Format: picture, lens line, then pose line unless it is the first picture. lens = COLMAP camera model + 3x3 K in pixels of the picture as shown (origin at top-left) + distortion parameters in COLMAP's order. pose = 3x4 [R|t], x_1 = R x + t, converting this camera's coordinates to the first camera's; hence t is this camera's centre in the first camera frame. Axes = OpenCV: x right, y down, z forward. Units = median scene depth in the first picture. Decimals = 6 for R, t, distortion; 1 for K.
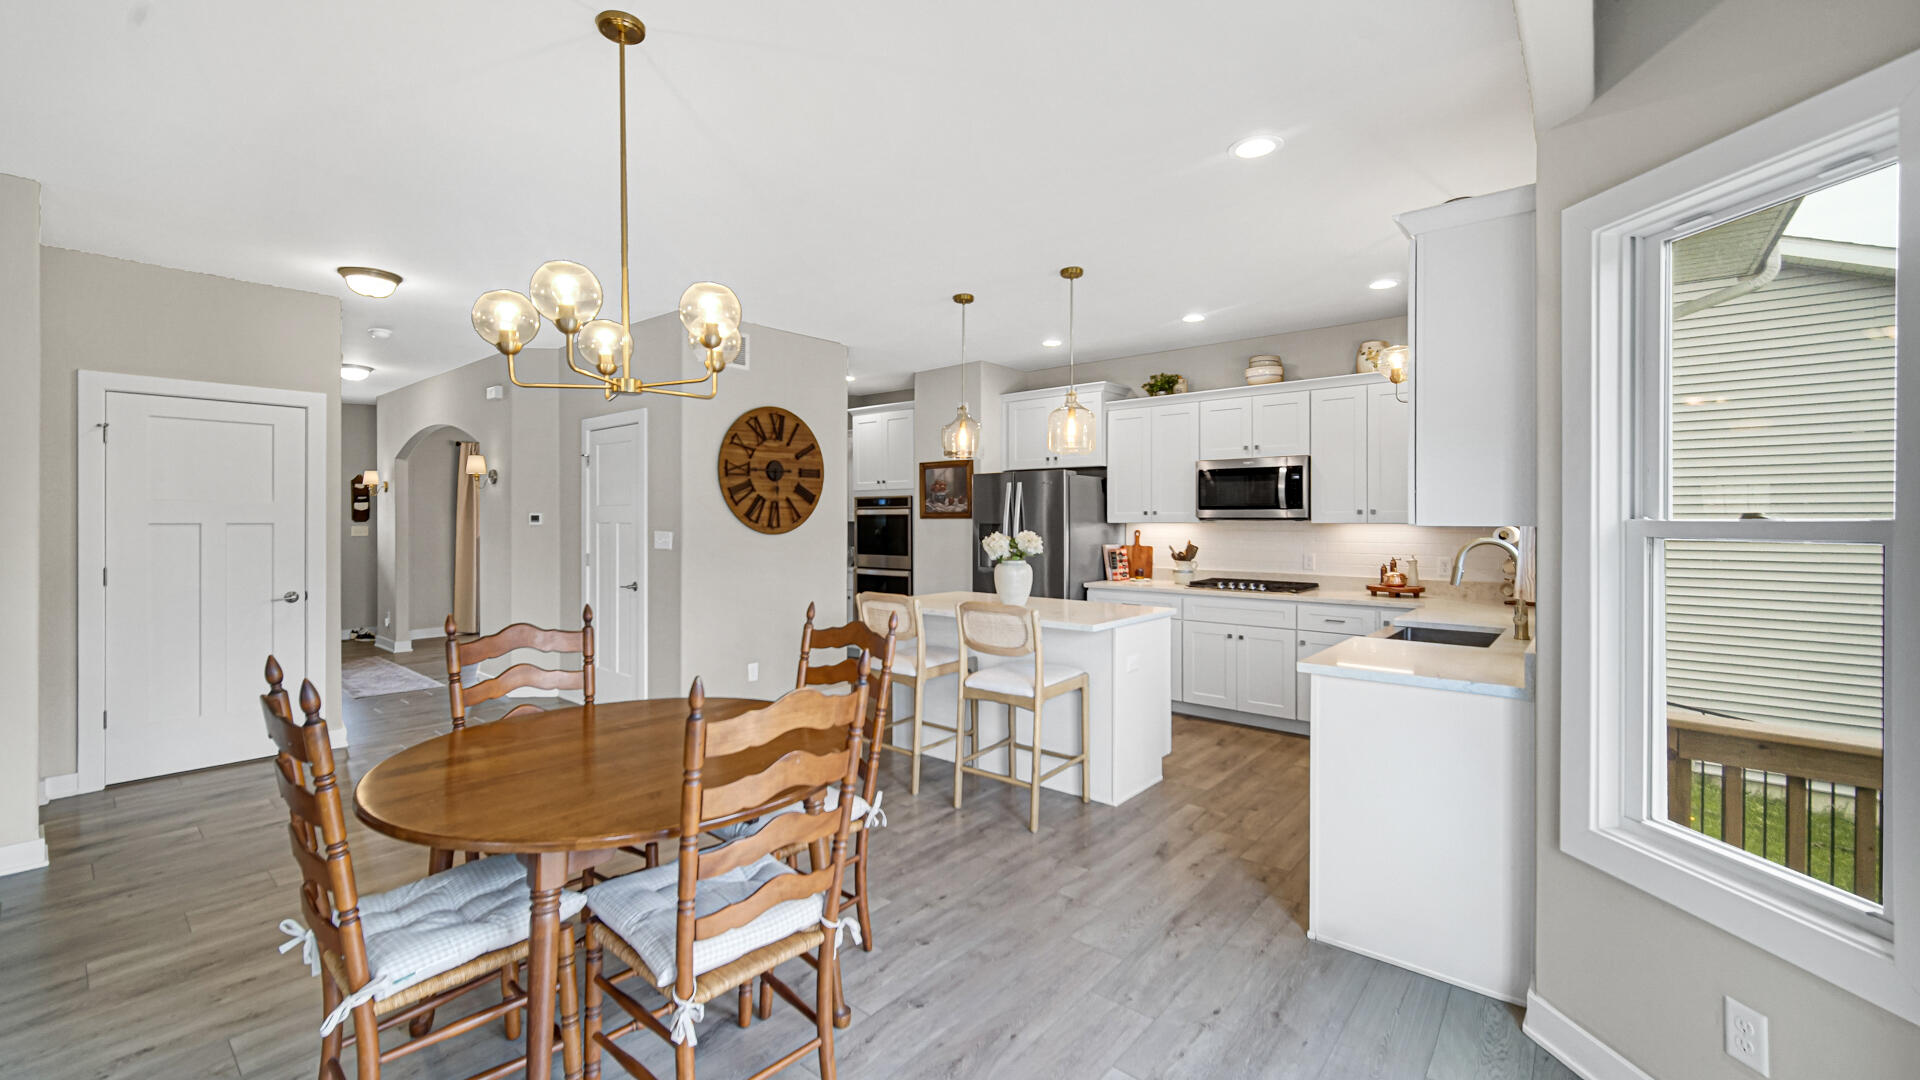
lens RADIAL K [[760.6, 0, 942.0], [0, 760.6, 525.9], [0, 0, 1]] dist [-0.004011, 0.001110]
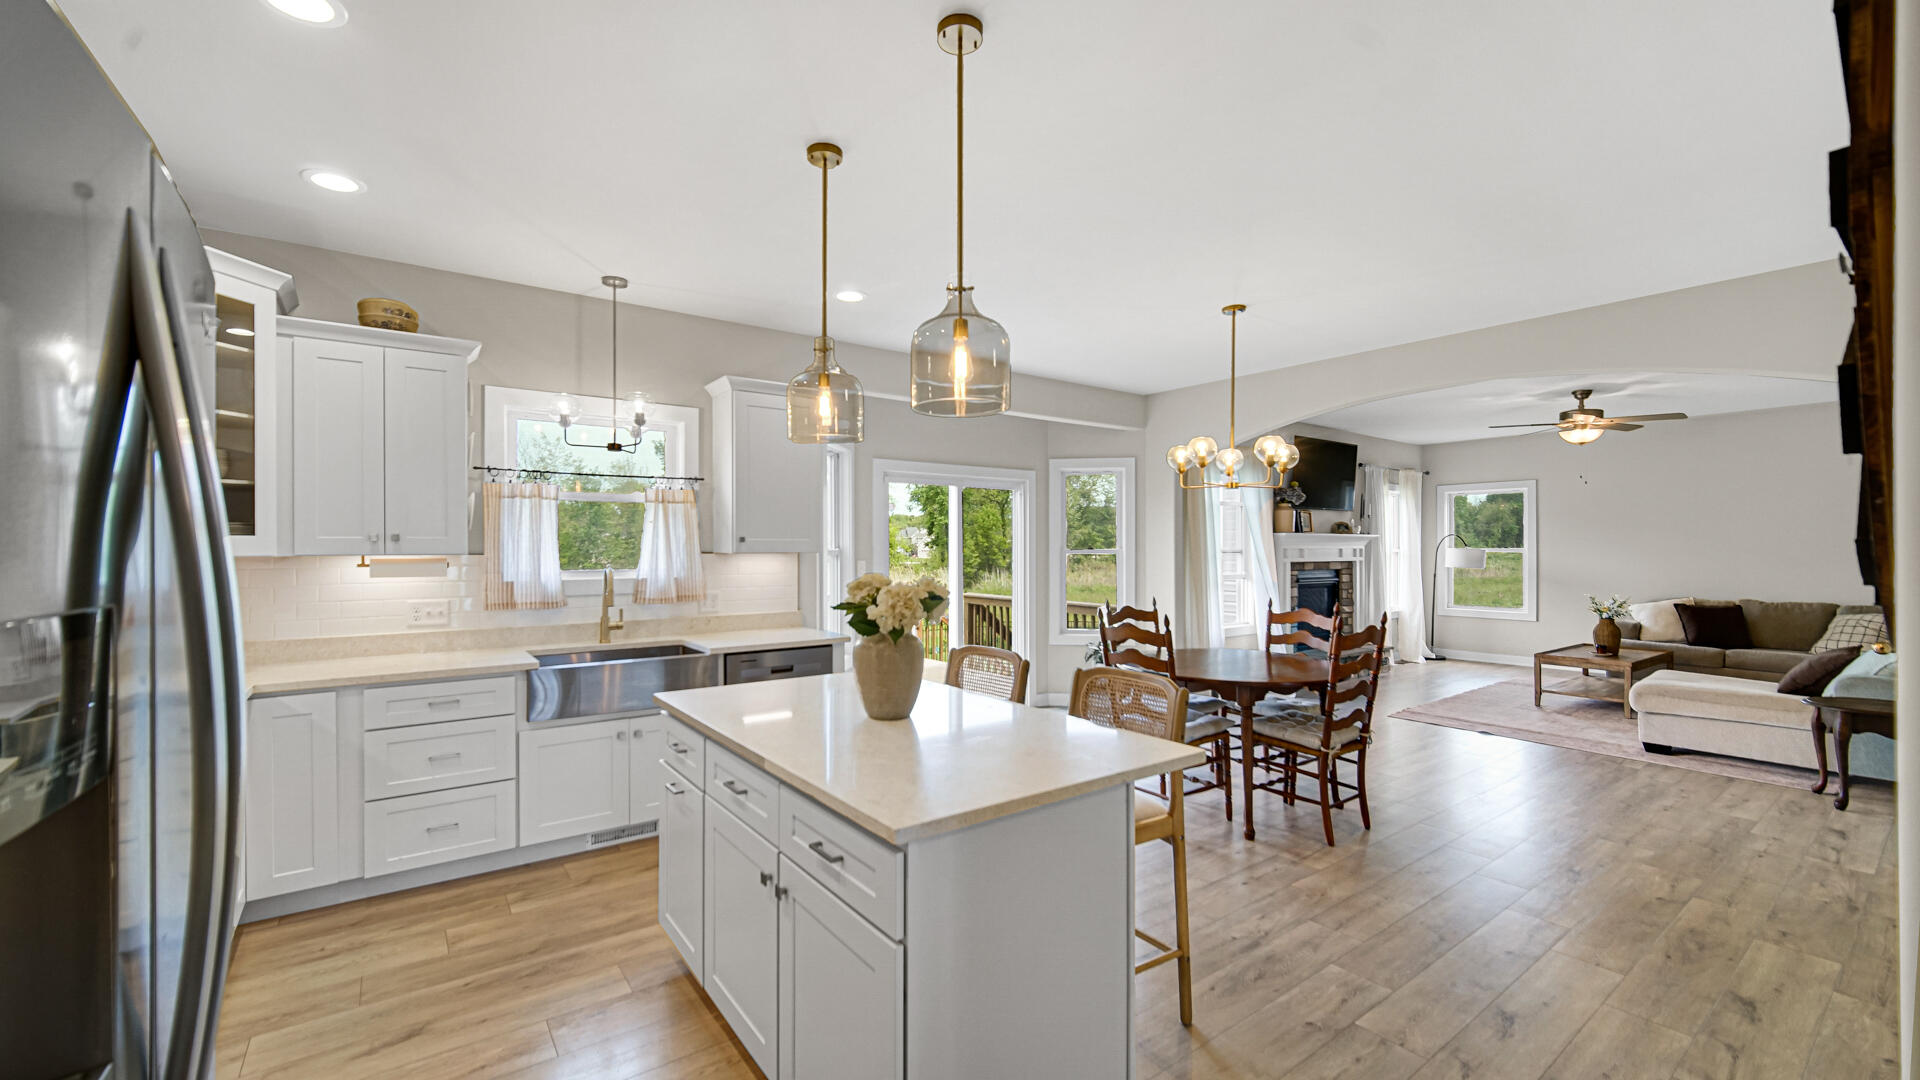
lens RADIAL K [[760.6, 0, 949.7], [0, 760.6, 543.8], [0, 0, 1]] dist [-0.004011, 0.001110]
pose [[-0.974110, 0.000820, 0.226073, -0.055329], [0.001133, 0.999999, 0.001255, -0.011719], [-0.226072, 0.001478, -0.974109, 1.262737]]
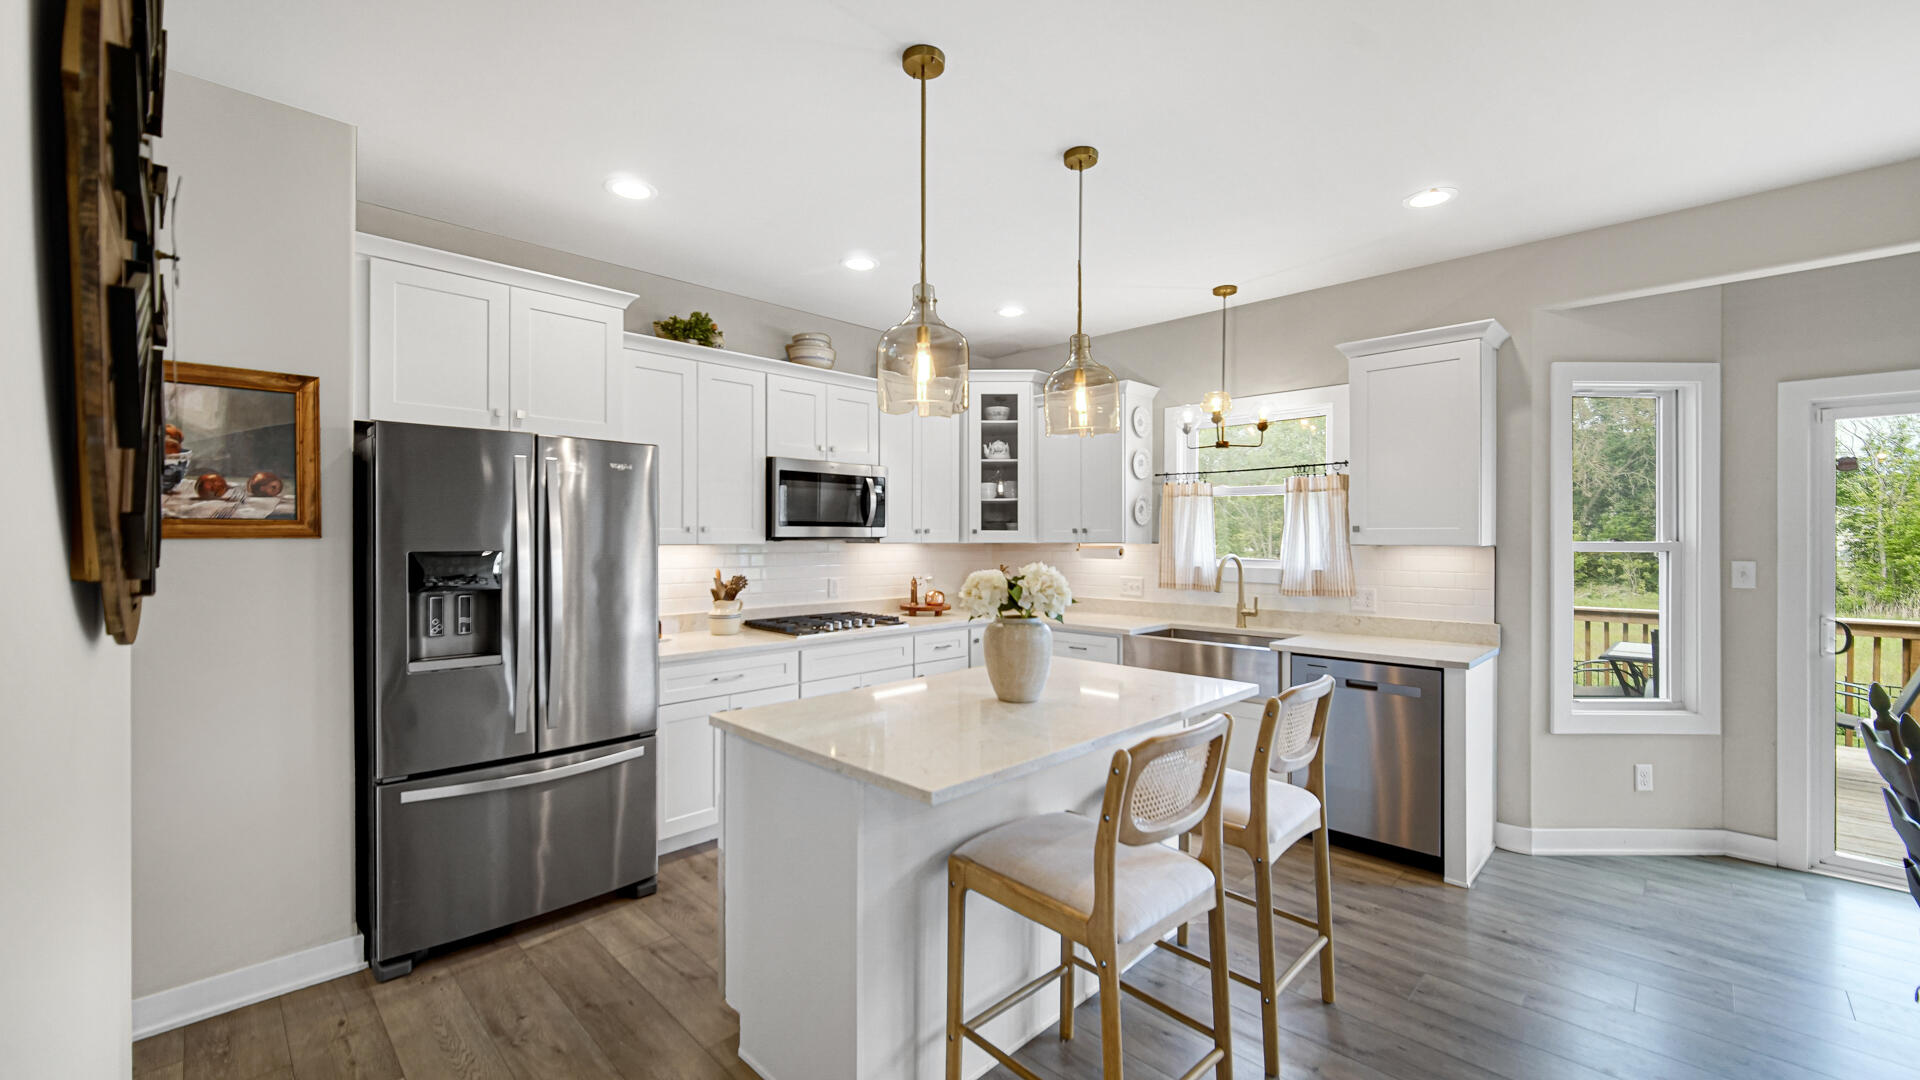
lens RADIAL K [[760.6, 0, 946.8], [0, 760.6, 539.5], [0, 0, 1]] dist [-0.004011, 0.001110]
pose [[0.073761, -0.004554, 0.997266, -0.383674], [0.006038, 0.999973, 0.004120, -0.011233], [-0.997258, 0.005717, 0.073786, 0.850509]]
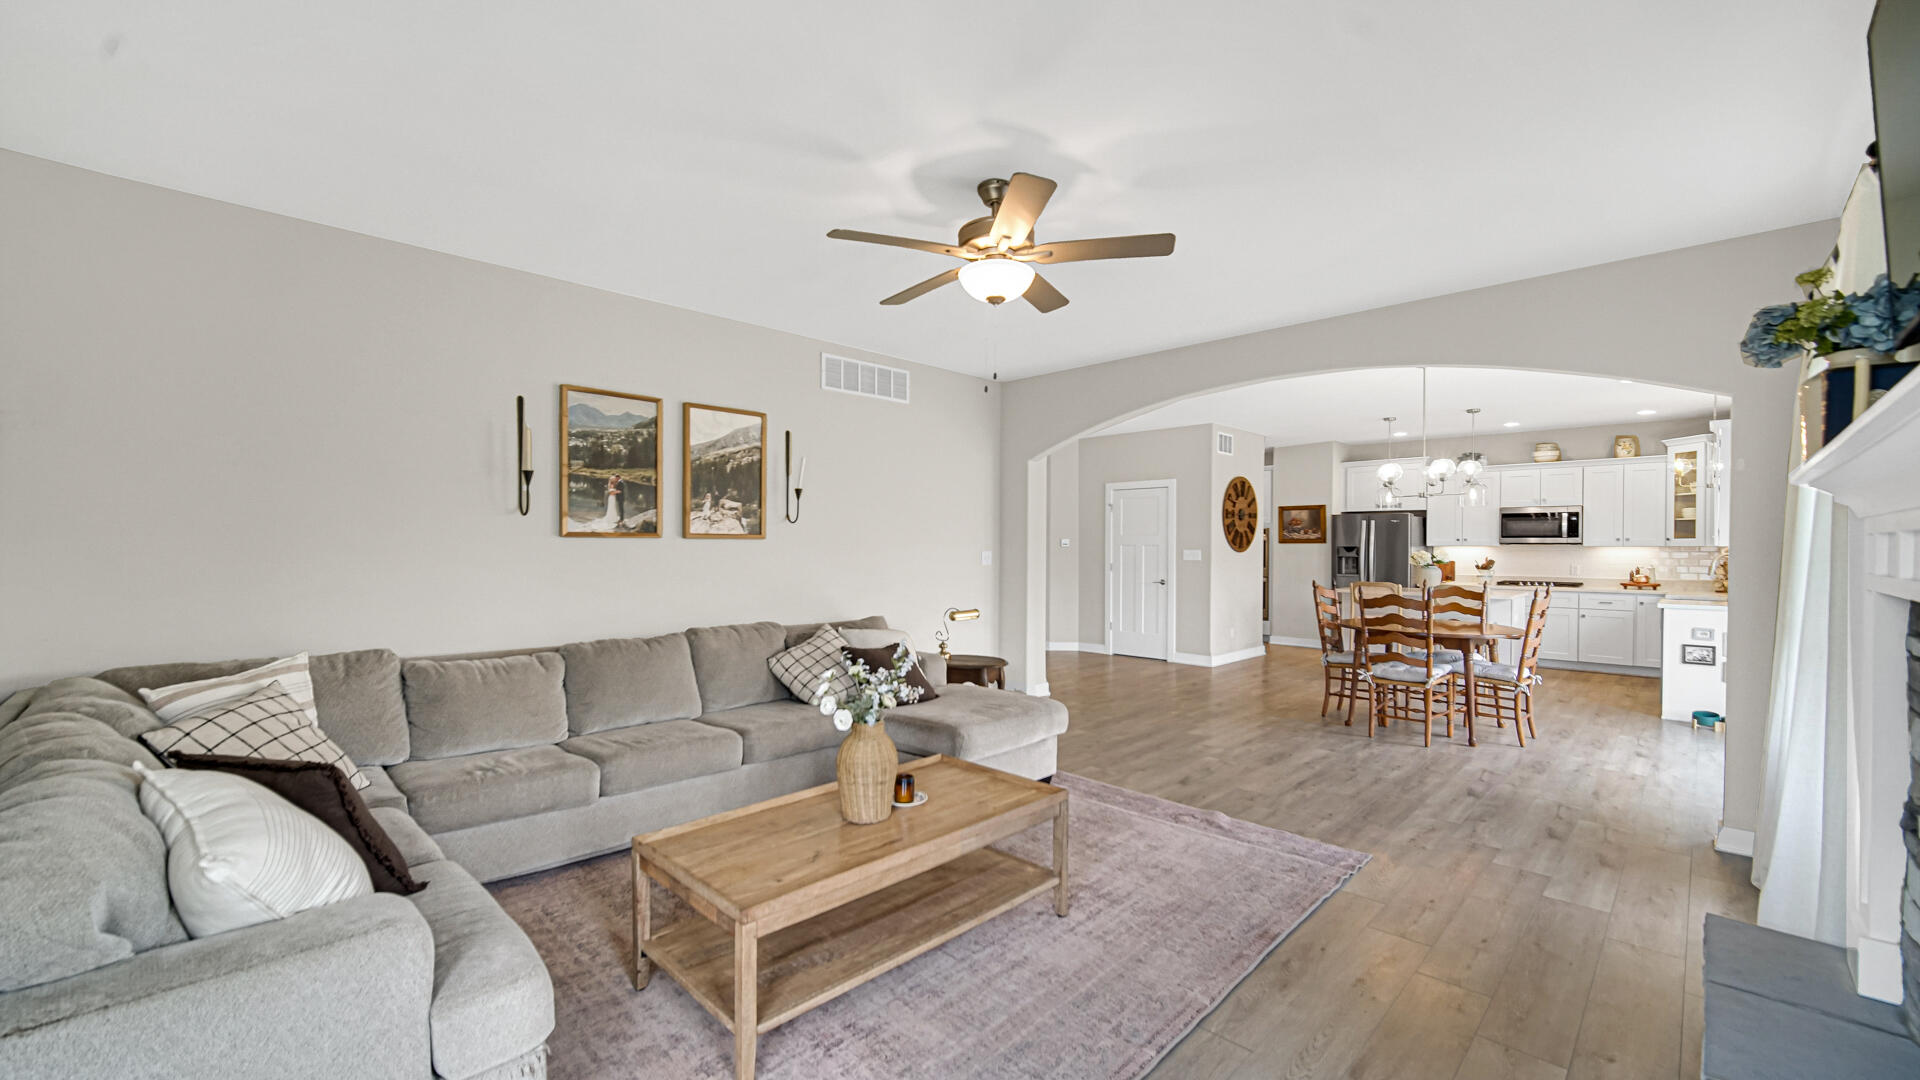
lens RADIAL K [[760.6, 0, 943.3], [0, 760.6, 565.5], [0, 0, 1]] dist [-0.004011, 0.001110]
pose [[0.997205, 0.004214, -0.074594, -0.787366], [-0.002845, 0.999826, 0.018455, 0.011744], [0.074659, -0.018191, 0.997043, -0.765924]]
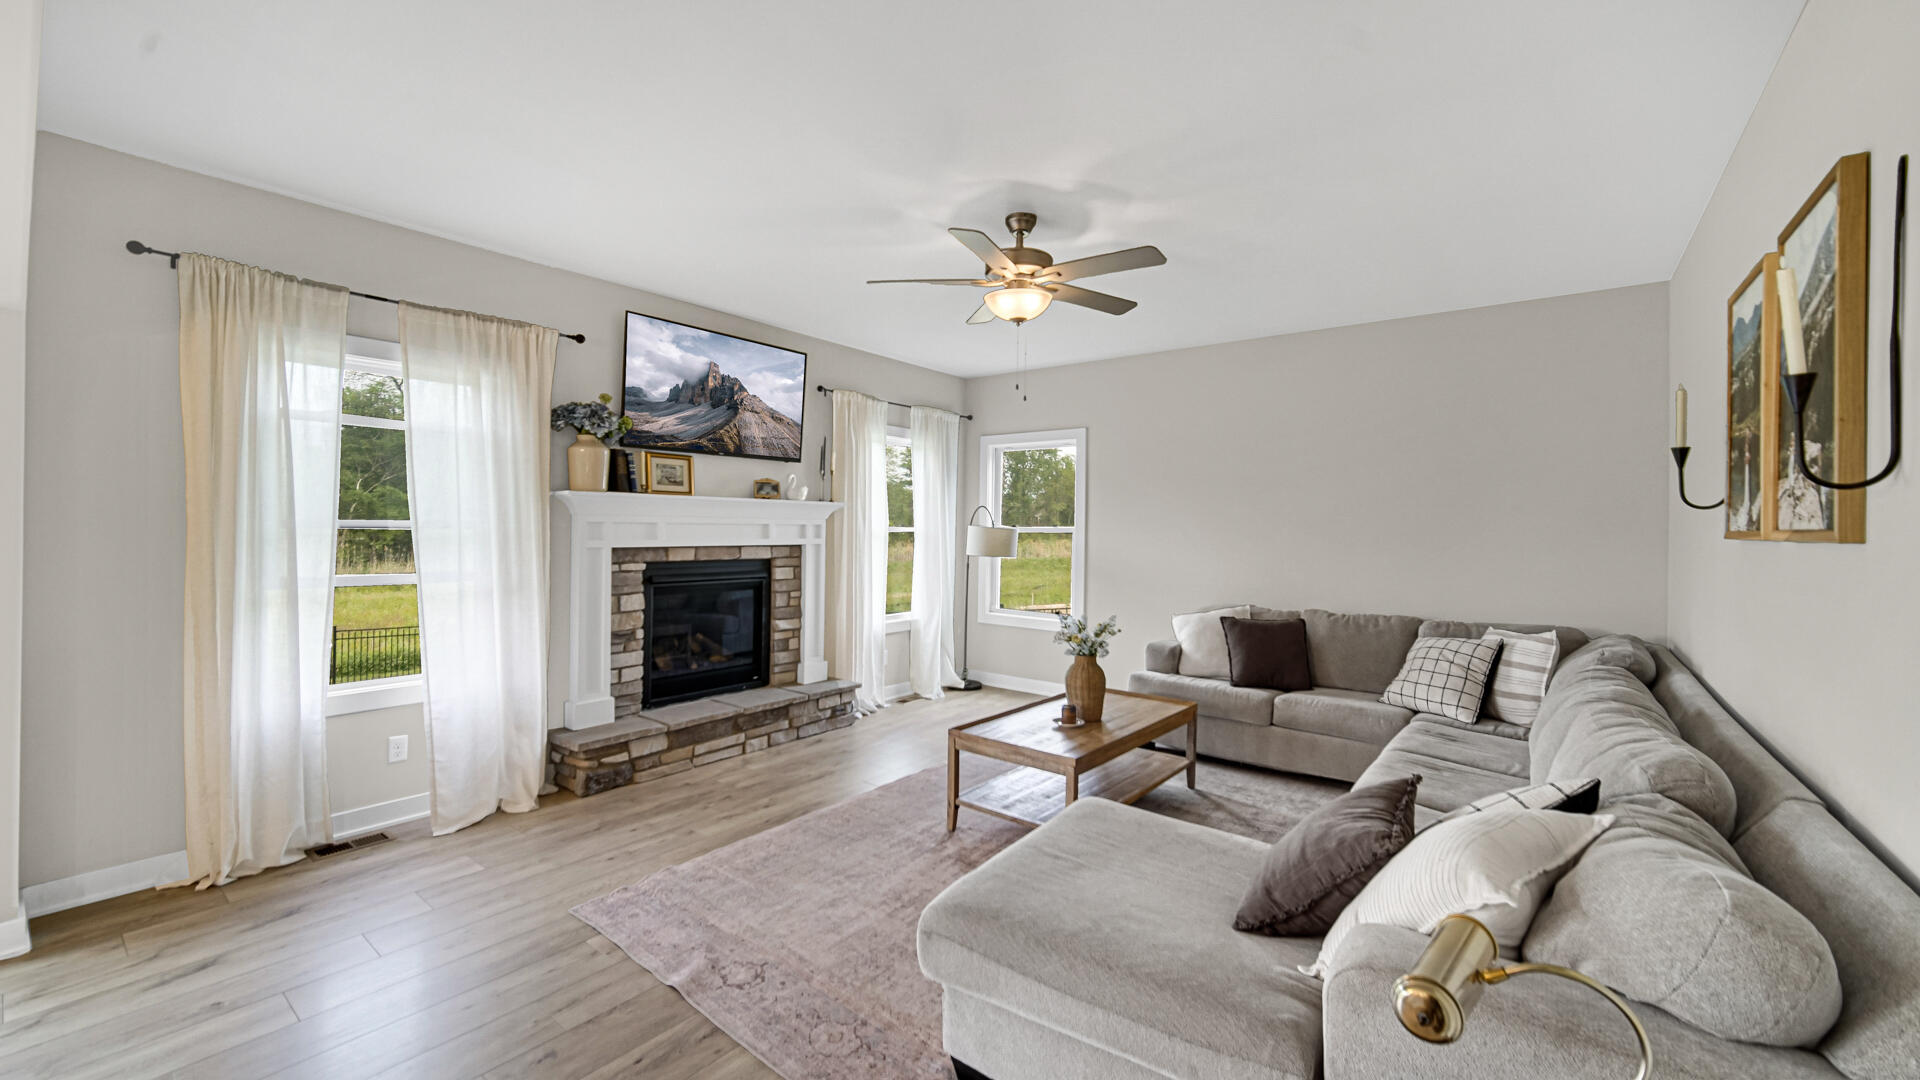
lens RADIAL K [[760.6, 0, 944.2], [0, 760.6, 534.9], [0, 0, 1]] dist [-0.004011, 0.001110]
pose [[-0.999133, -0.014019, -0.039194, -0.707532], [-0.014844, 0.999673, 0.020821, -0.007509], [0.038889, 0.021385, -0.999015, 0.439359]]
